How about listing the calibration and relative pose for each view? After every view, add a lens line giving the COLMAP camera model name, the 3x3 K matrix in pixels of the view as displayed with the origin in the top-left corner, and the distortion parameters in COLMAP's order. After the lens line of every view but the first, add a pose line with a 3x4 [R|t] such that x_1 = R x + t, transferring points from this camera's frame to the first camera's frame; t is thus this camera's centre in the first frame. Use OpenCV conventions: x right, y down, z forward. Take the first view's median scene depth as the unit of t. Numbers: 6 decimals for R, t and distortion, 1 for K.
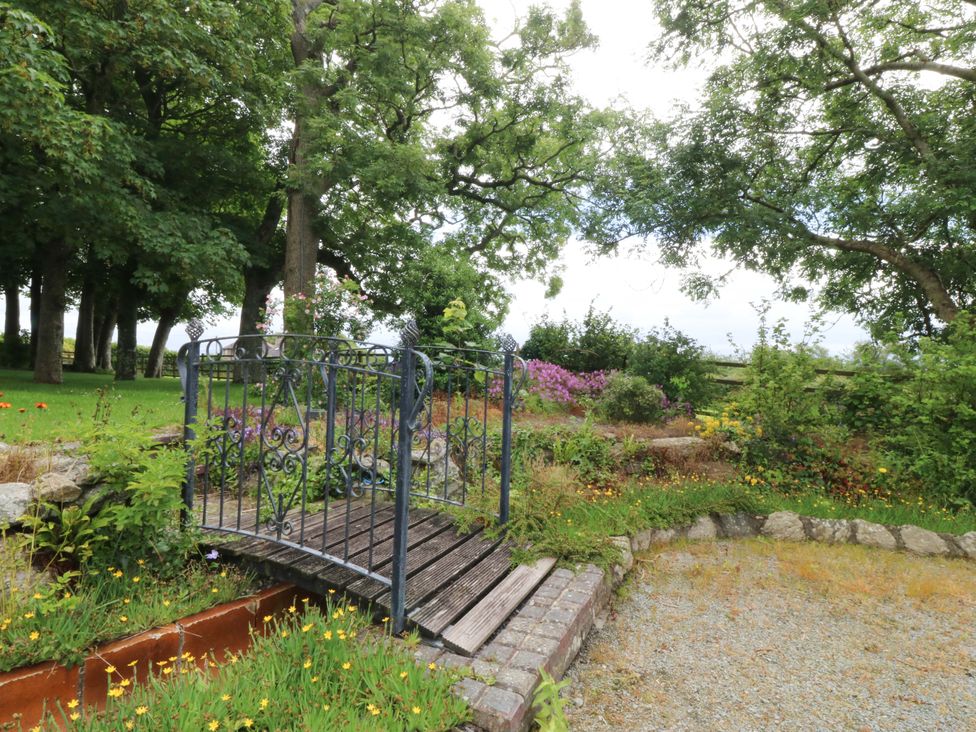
lens RADIAL K [[513.1, 0, 484.2], [0, 513.1, 355.0], [0, 0, 1]] dist [0.001134, -0.008887]
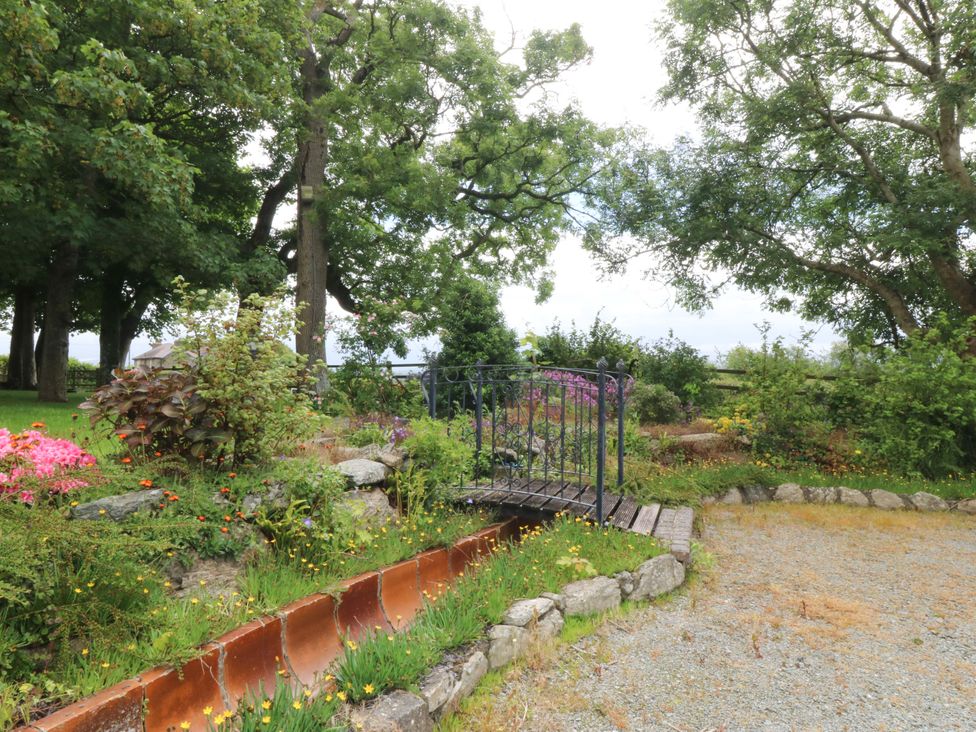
lens RADIAL K [[577.3, 0, 488.1], [0, 577.3, 356.8], [0, 0, 1]] dist [0.001712, 0.000980]
pose [[0.995856, -0.014535, 0.089770, -0.187352], [0.015207, 0.999861, -0.006808, -0.016064], [-0.089659, 0.008145, 0.995939, -0.248436]]
